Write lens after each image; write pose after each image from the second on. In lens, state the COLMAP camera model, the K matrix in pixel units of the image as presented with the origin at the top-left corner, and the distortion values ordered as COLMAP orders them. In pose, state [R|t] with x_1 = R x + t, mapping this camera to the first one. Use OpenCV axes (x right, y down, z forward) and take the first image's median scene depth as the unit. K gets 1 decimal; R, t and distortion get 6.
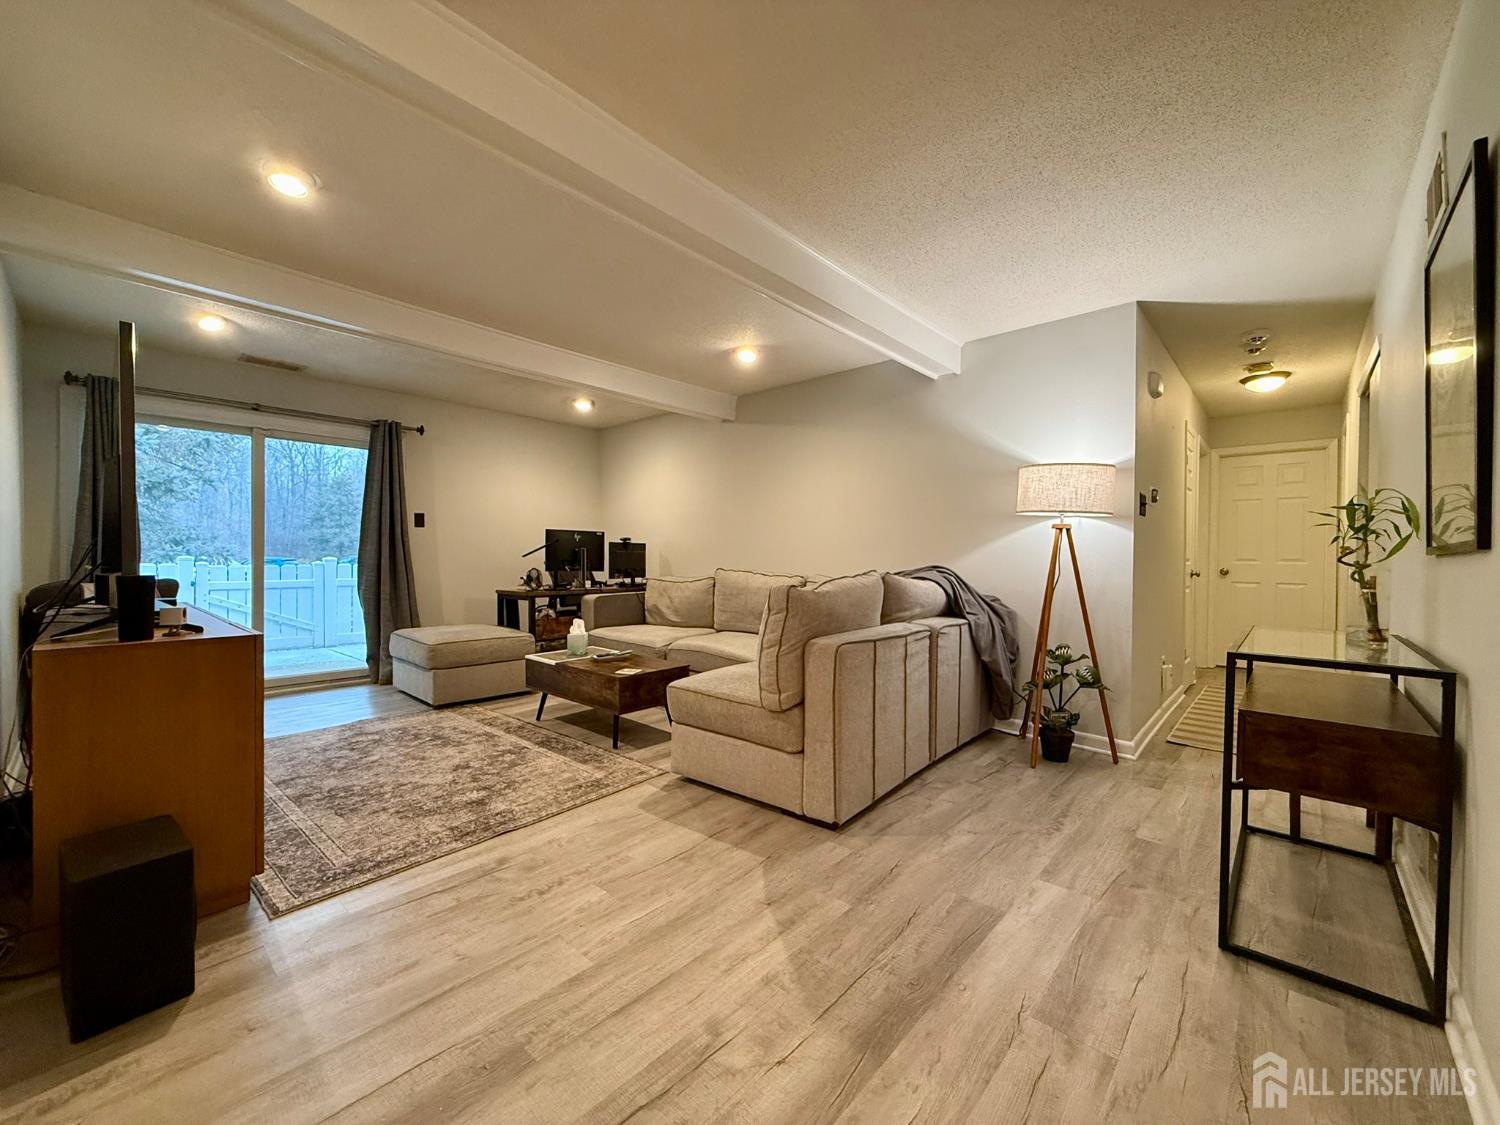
lens RADIAL K [[598.3, 0, 747.6], [0, 598.3, 563.2], [0, 0, 1]] dist [-0.000321, 0.000373]
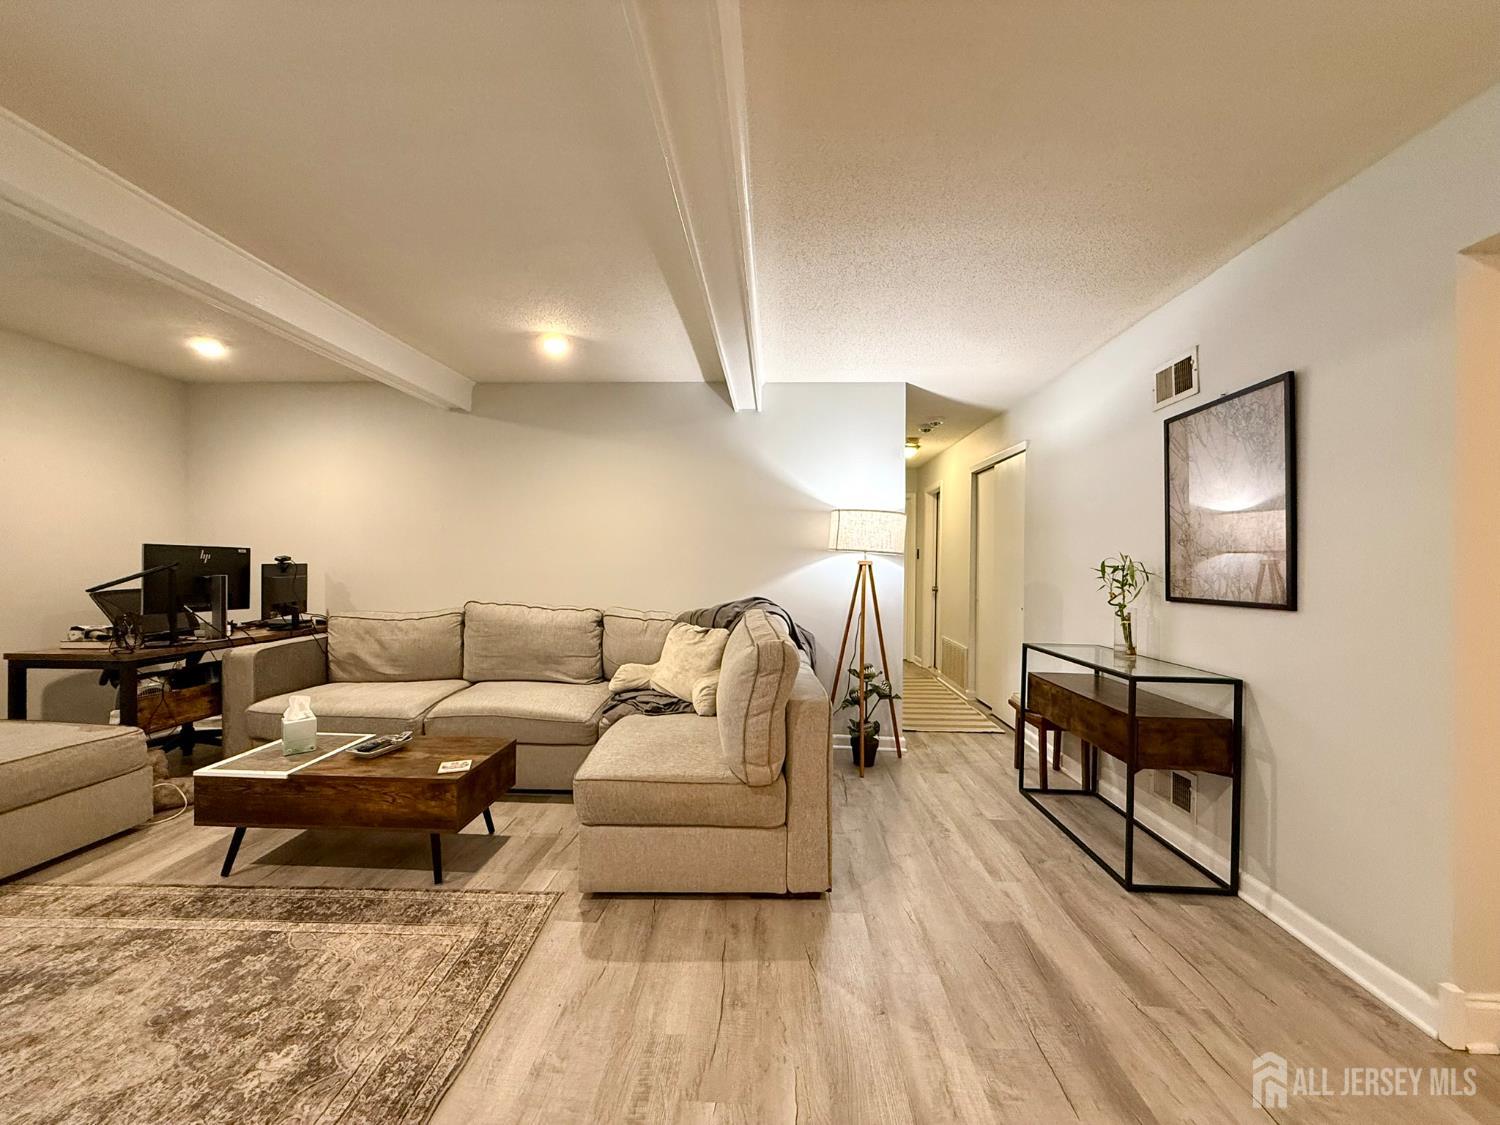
lens RADIAL K [[598.3, 0, 747.6], [0, 598.3, 563.2], [0, 0, 1]] dist [-0.000321, 0.000373]
pose [[0.769990, 0.003059, 0.638048, -0.406786], [-0.000966, 0.999993, -0.003629, -0.058195], [-0.638055, 0.002178, 0.769988, 0.256736]]
